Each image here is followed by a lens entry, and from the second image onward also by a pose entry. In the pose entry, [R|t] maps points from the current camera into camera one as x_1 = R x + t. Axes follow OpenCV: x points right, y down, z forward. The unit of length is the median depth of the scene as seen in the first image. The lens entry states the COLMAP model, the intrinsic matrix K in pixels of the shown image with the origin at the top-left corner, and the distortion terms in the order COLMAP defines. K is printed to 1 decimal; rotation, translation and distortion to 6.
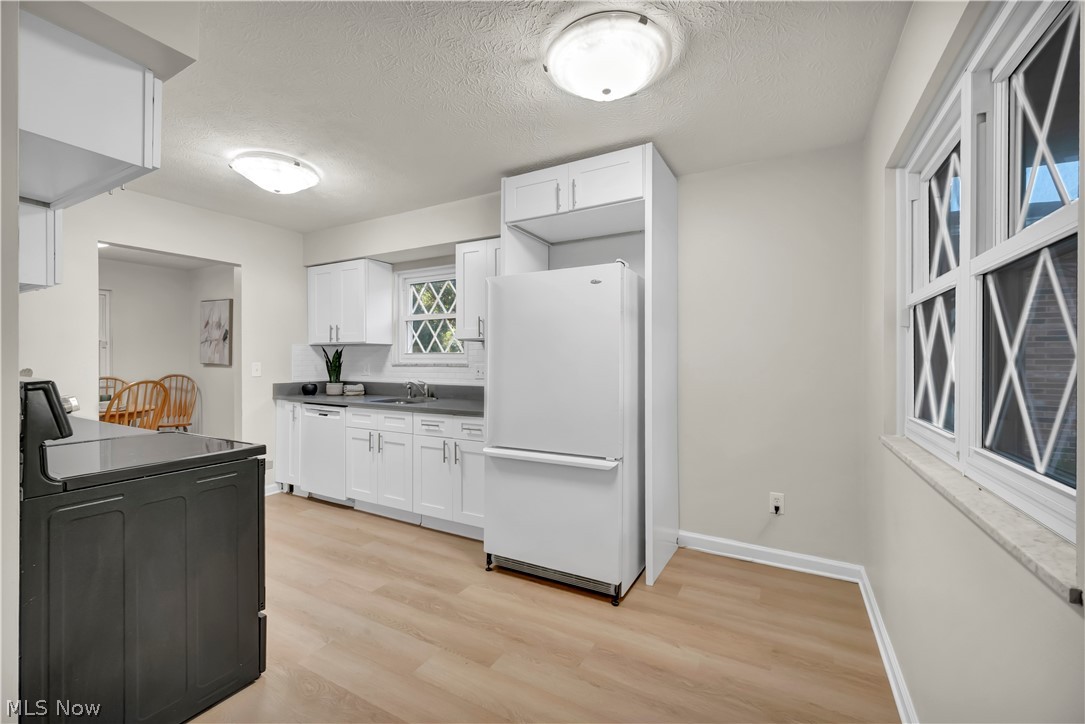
lens RADIAL K [[440.9, 0, 545.2], [0, 440.9, 364.9], [0, 0, 1]] dist [-0.000797, -0.000561]
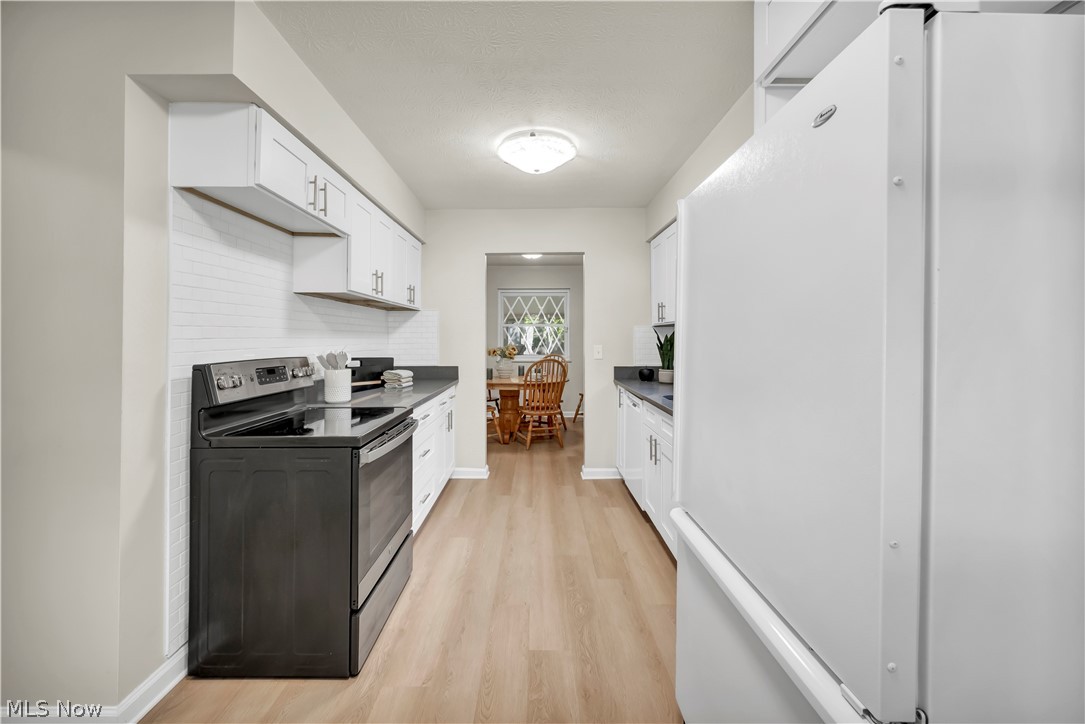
lens RADIAL K [[440.9, 0, 527.6], [0, 440.9, 338.4], [0, 0, 1]] dist [-0.000797, -0.000561]
pose [[0.480110, -0.003489, -0.877201, 0.189917], [-0.006794, 0.999947, -0.007697, -0.014357], [0.877182, 0.009655, 0.480061, 0.425704]]
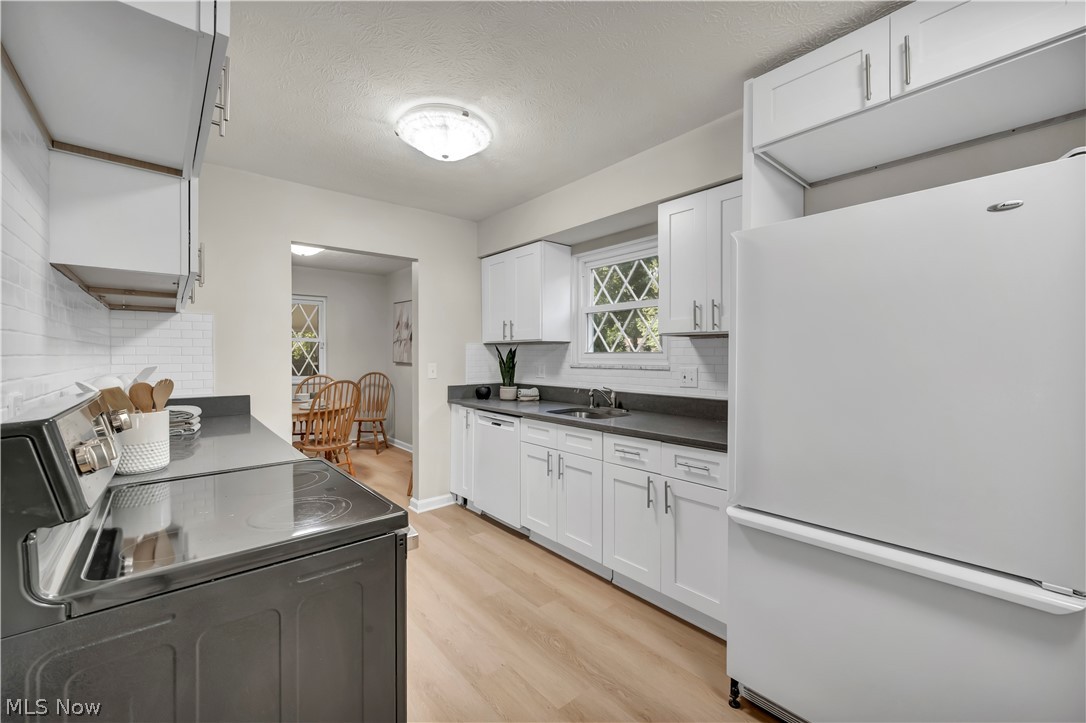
lens RADIAL K [[441.3, 0, 549.6], [0, 441.3, 359.4], [0, 0, 1]] dist [-0.000797, -0.000561]
pose [[0.939111, 0.000403, -0.343614, -0.118741], [-0.001127, 0.999998, -0.001907, -0.014077], [0.343612, 0.002179, 0.939109, 0.245010]]
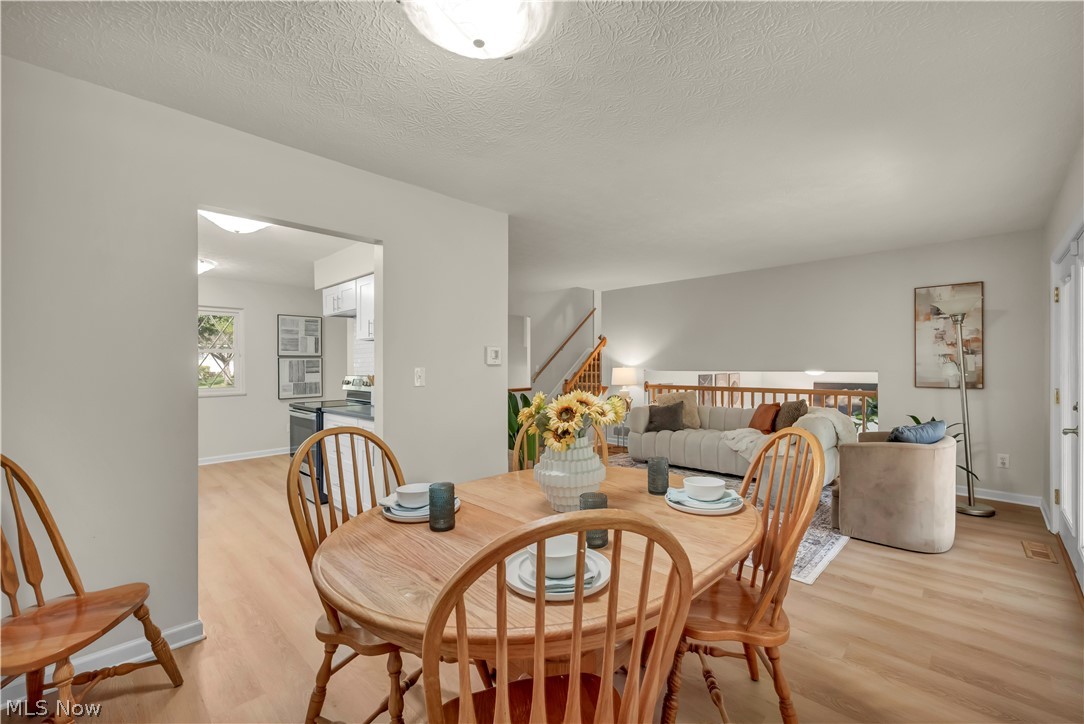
lens RADIAL K [[460.0, 0, 542.5], [0, 460.0, 355.9], [0, 0, 1]] dist [-0.006330, -0.000870]
pose [[-0.962345, 0.005426, 0.271776, -1.413096], [0.003639, 0.999968, -0.007079, -0.038157], [-0.271805, -0.005823, -0.962335, 1.610099]]
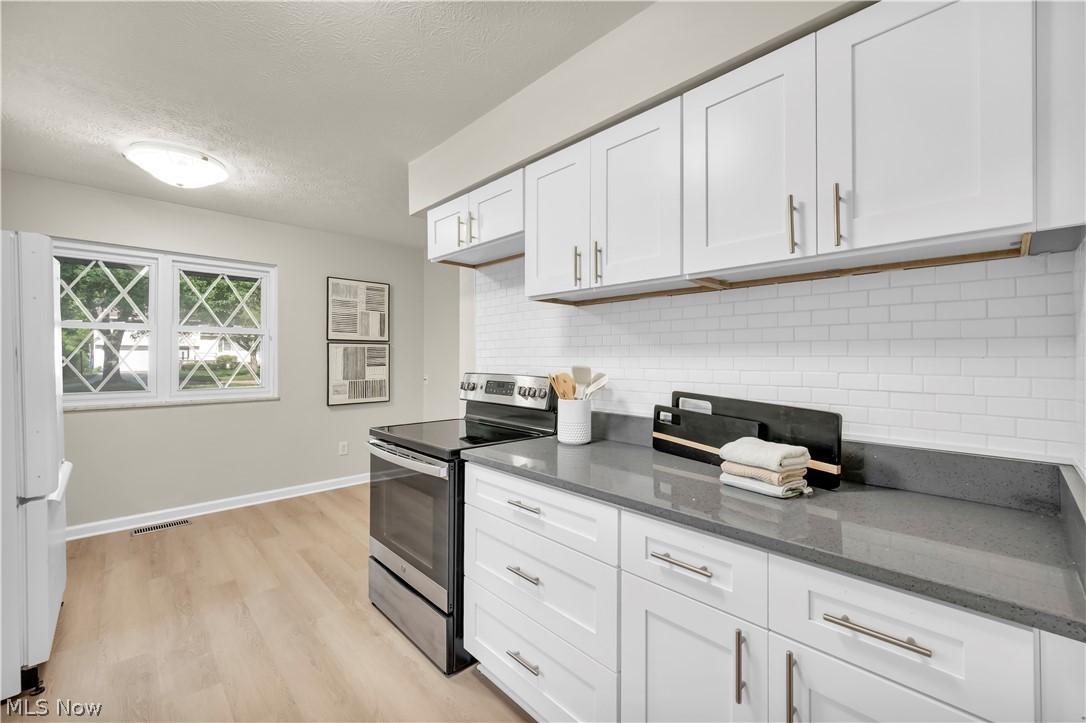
lens RADIAL K [[441.3, 0, 547.8], [0, 441.3, 351.4], [0, 0, 1]] dist [-0.000797, -0.000561]
pose [[-0.957846, -0.004527, 0.287245, -0.760403], [-0.005690, 0.999979, -0.003215, -0.023757], [-0.287224, -0.004714, -0.957852, 1.054226]]
